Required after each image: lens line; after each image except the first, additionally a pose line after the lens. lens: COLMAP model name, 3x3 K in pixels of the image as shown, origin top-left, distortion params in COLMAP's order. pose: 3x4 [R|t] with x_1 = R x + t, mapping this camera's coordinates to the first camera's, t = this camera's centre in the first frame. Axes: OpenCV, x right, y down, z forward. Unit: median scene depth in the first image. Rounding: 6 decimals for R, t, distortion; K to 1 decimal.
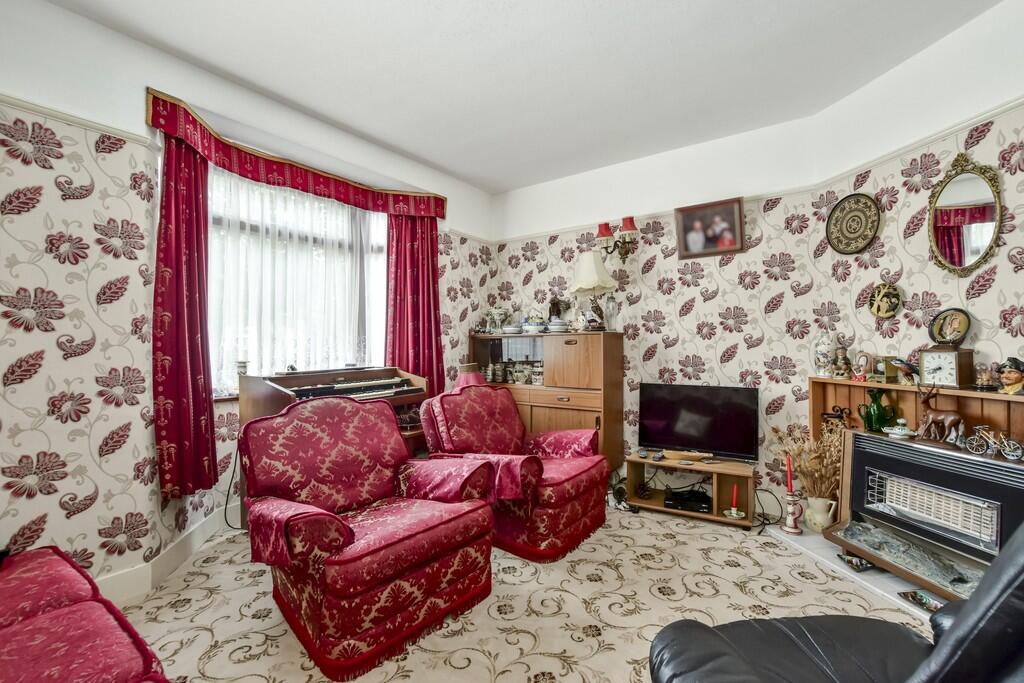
lens RADIAL K [[451.9, 0, 512.0], [0, 451.9, 341.5], [0, 0, 1]] dist [-0.011057, 0.000809]
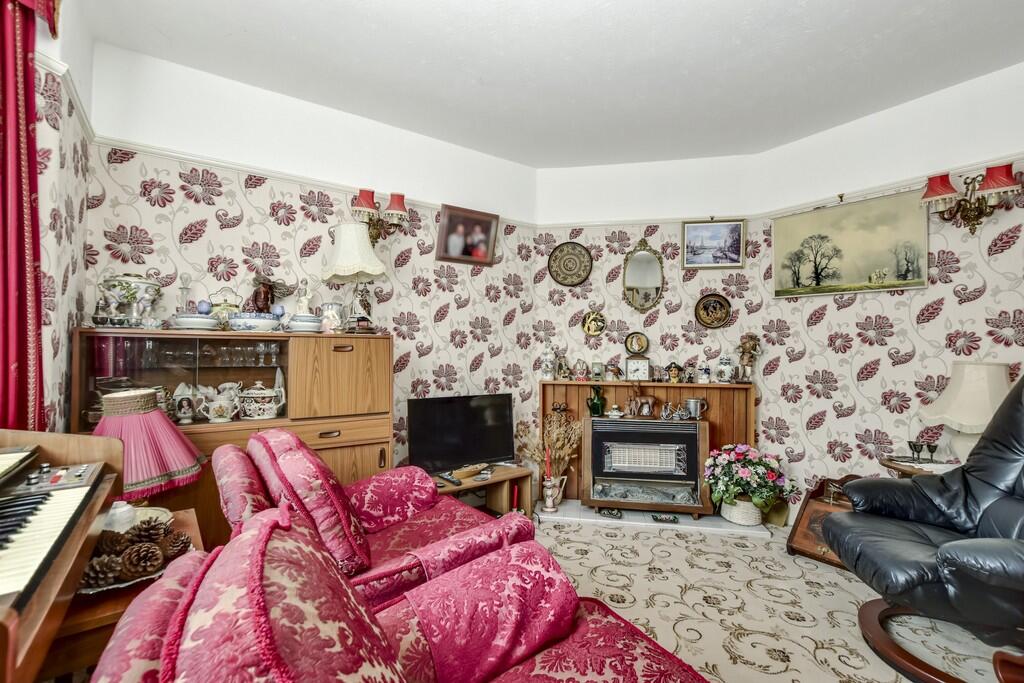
lens RADIAL K [[451.9, 0, 512.0], [0, 451.9, 341.5], [0, 0, 1]] dist [-0.011057, 0.000809]
pose [[0.336010, 0.027434, 0.941459, -0.470939], [-0.014493, 0.999608, -0.023956, 0.003418], [-0.941747, -0.005595, 0.336276, 0.595395]]
